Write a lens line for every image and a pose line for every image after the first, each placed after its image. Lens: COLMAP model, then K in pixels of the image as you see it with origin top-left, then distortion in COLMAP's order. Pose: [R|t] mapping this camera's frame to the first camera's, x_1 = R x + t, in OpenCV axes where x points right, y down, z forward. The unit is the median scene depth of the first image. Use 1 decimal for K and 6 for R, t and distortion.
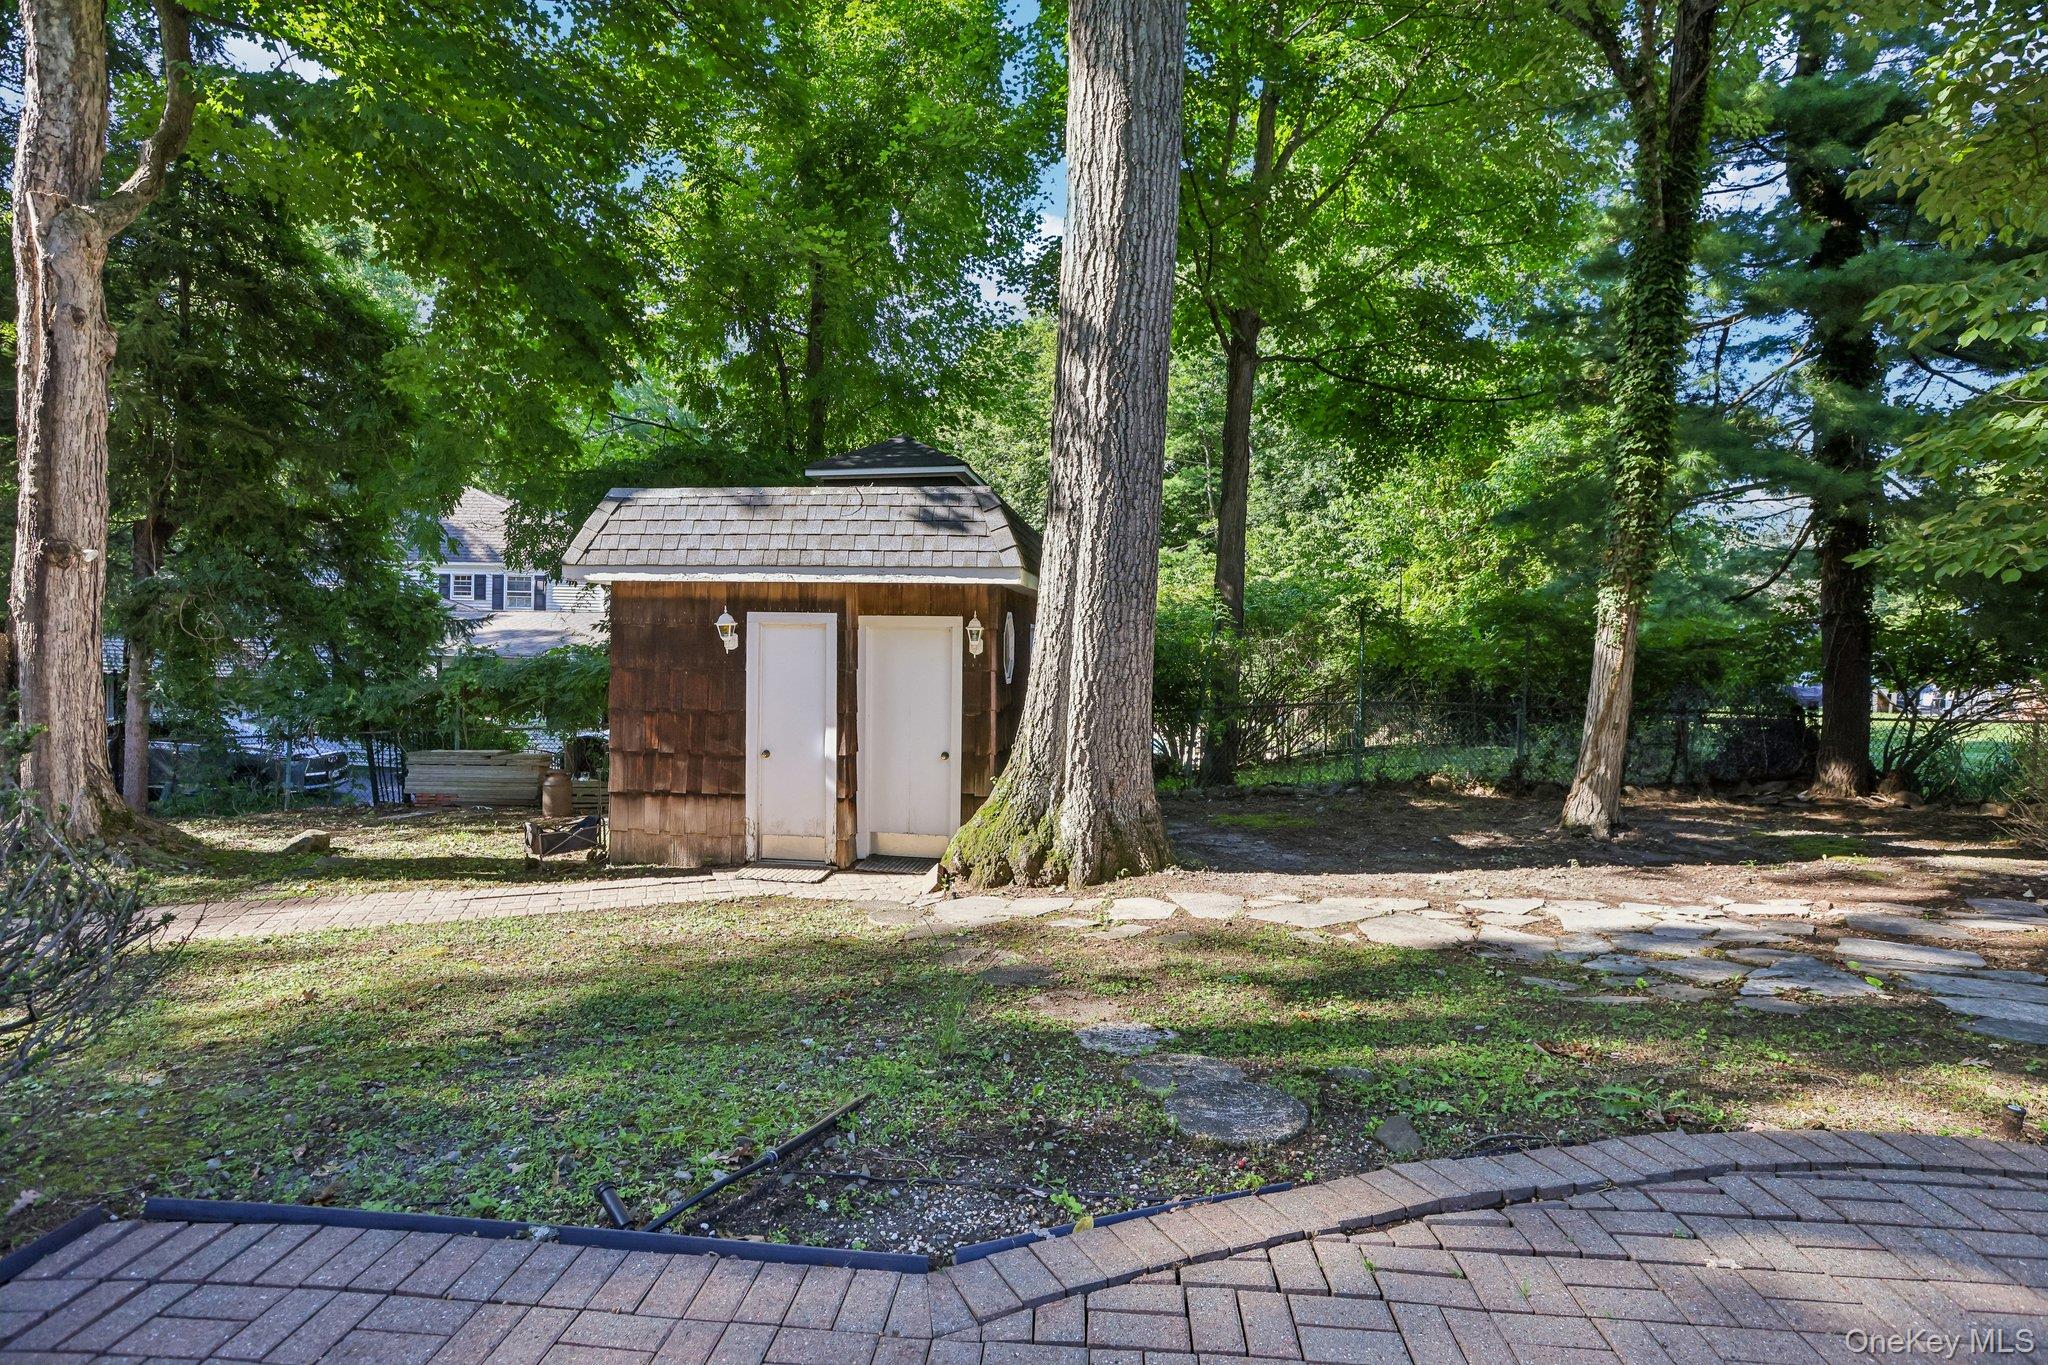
lens RADIAL K [[1076.1, 0, 1020.4], [0, 1076.1, 632.7], [0, 0, 1]] dist [-0.042238, 0.000781]
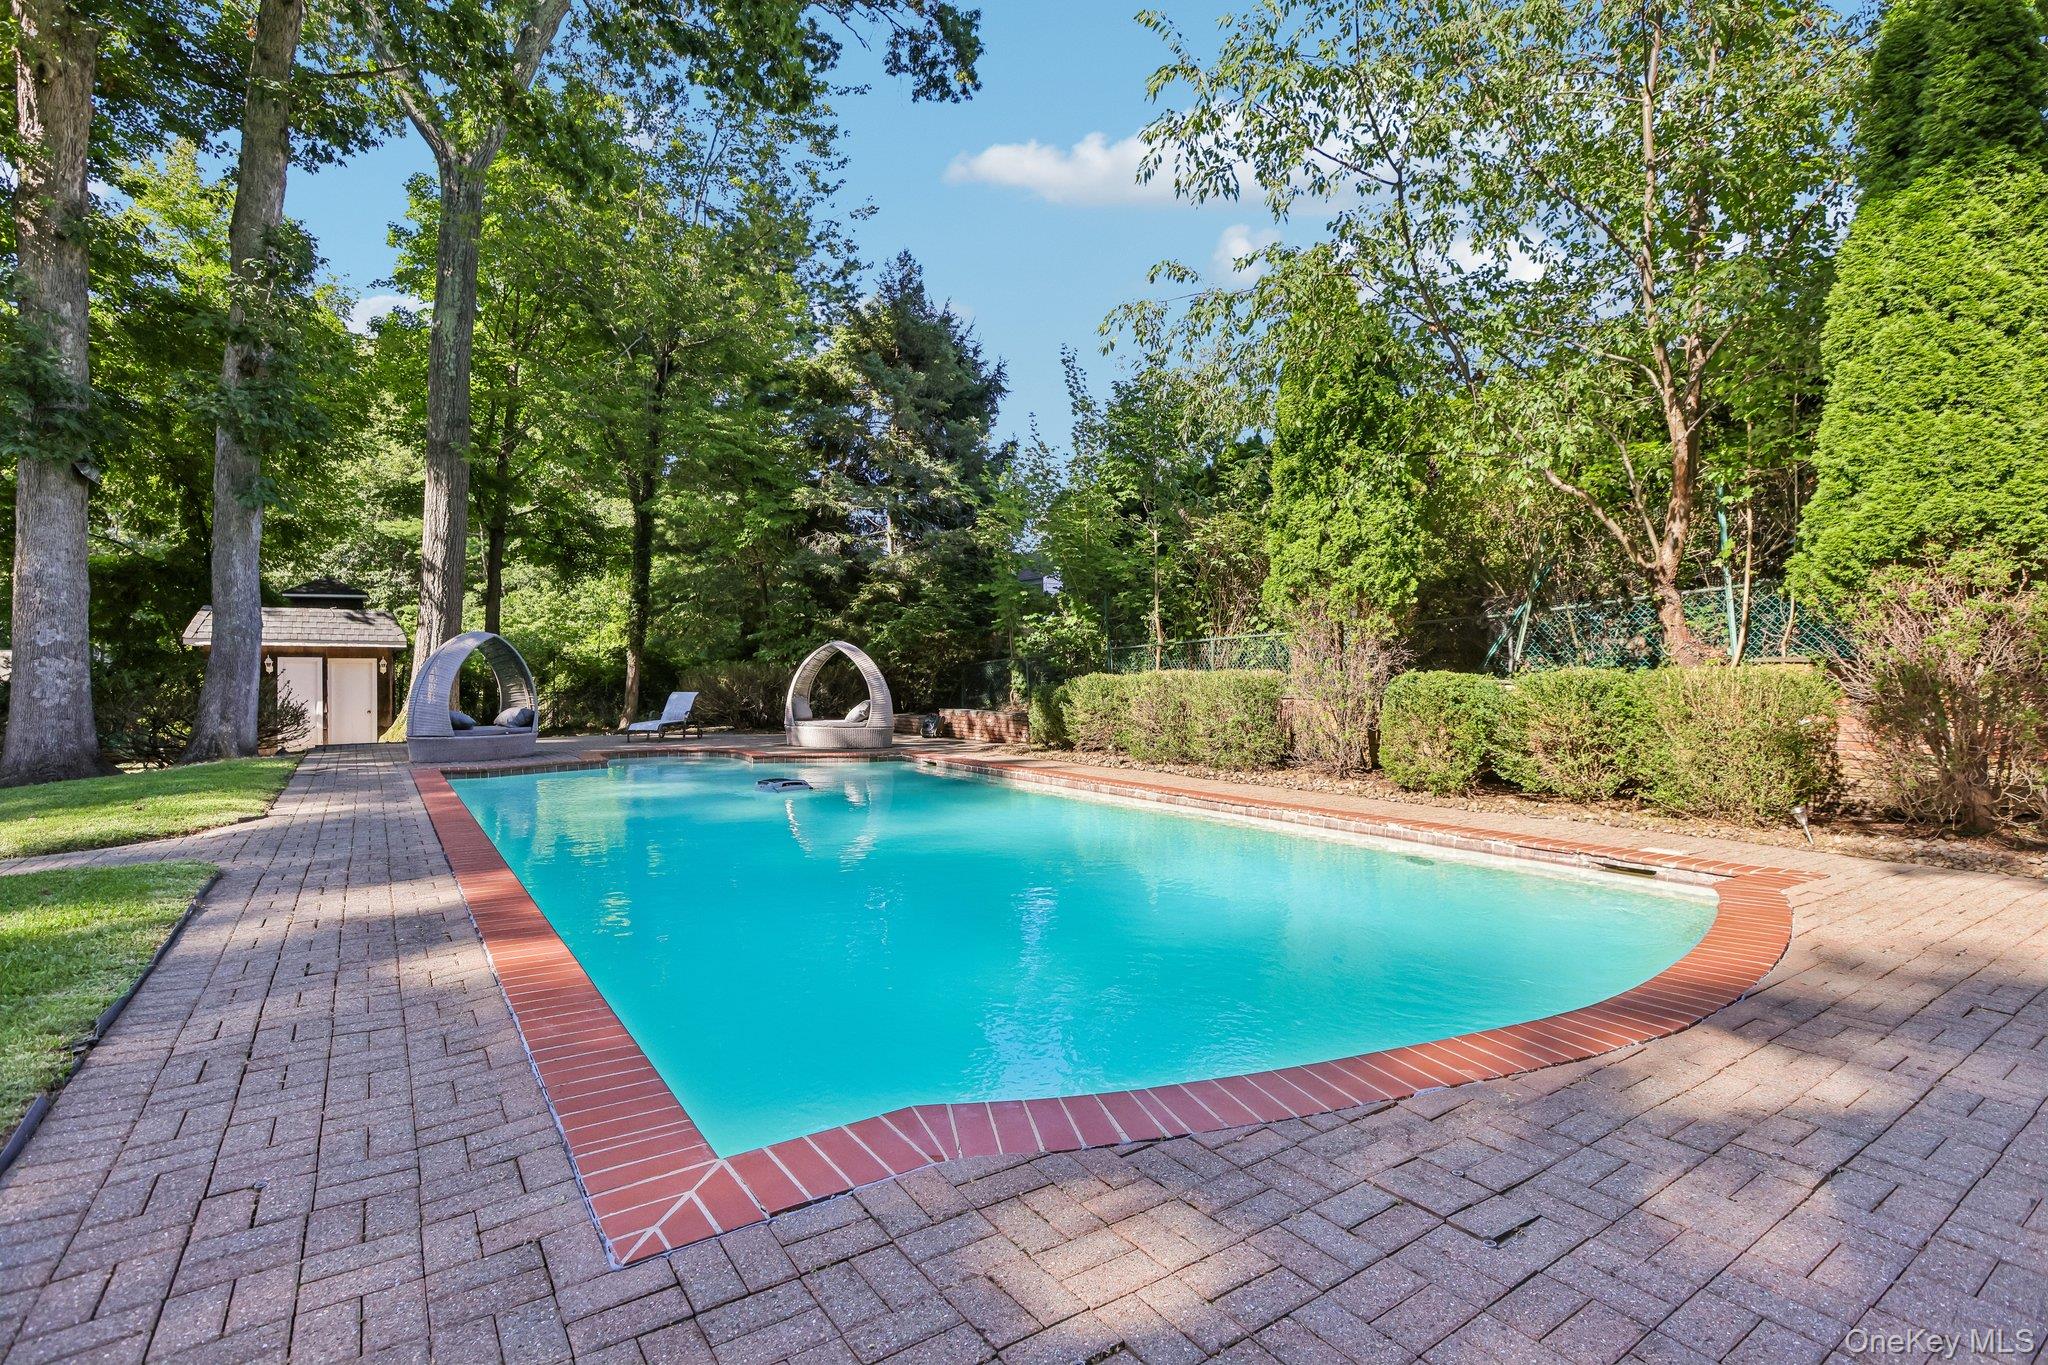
lens RADIAL K [[952.9, 0, 1024.0], [0, 952.9, 682.5], [0, 0, 1]] dist [-0.060904, 0.029601]
pose [[0.767226, -0.020305, 0.641055, -0.302037], [0.006935, 0.999703, 0.023365, 0.001404], [-0.641339, -0.013480, 0.767139, -1.771903]]
